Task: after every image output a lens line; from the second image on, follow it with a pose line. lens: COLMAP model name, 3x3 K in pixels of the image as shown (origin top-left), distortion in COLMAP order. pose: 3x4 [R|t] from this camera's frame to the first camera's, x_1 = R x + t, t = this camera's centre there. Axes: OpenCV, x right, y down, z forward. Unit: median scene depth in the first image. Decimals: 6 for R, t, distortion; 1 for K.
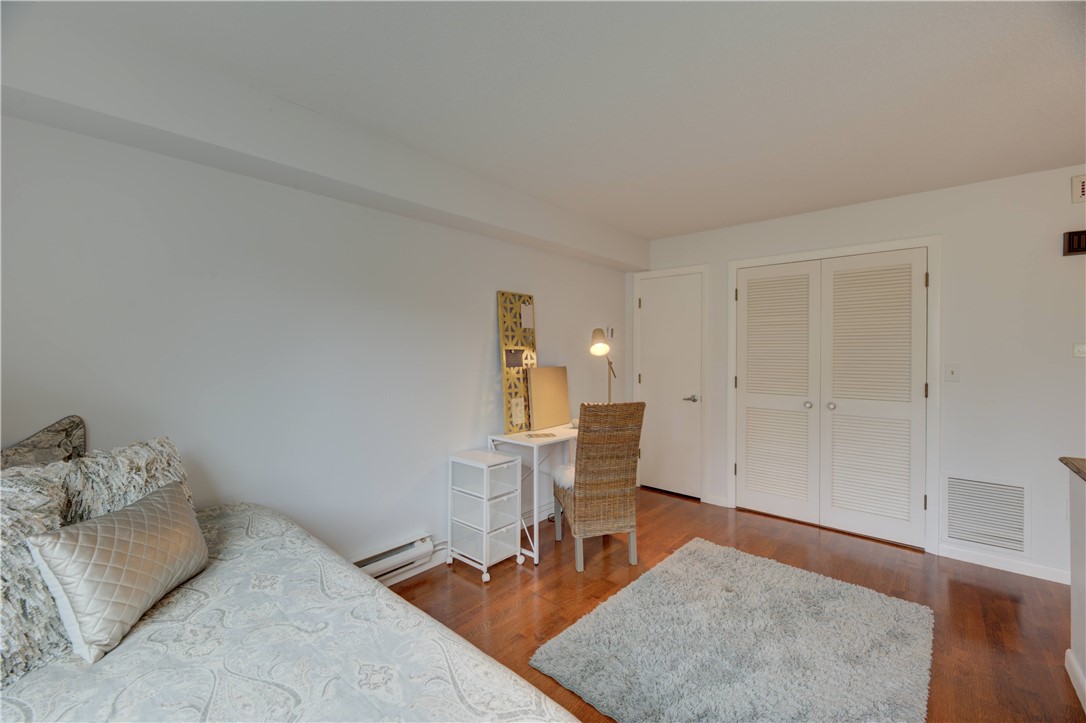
lens RADIAL K [[441.3, 0, 539.2], [0, 441.3, 357.2], [0, 0, 1]] dist [-0.000799, -0.001419]
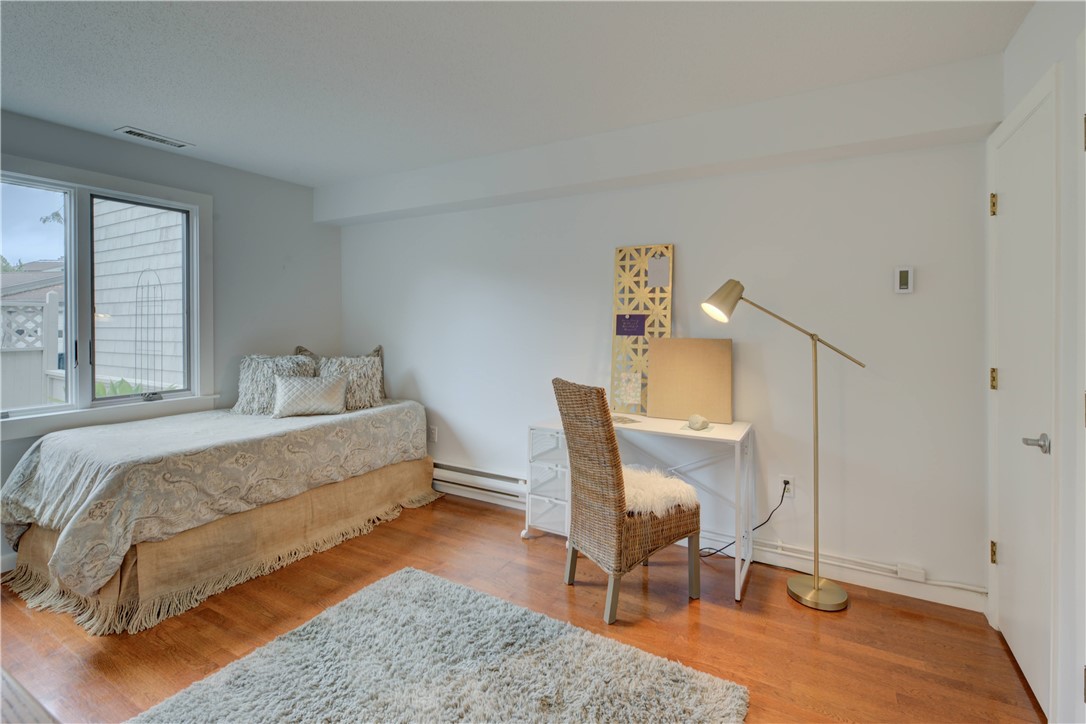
lens RADIAL K [[505.9, 0, 567.5], [0, 505.9, 329.4], [0, 0, 1]] dist [0.002304, -0.001424]
pose [[0.223253, 0.012427, -0.974681, 0.850174], [-0.015802, 0.999833, 0.009128, 0.003668], [0.974633, 0.013364, 0.223412, 0.663405]]
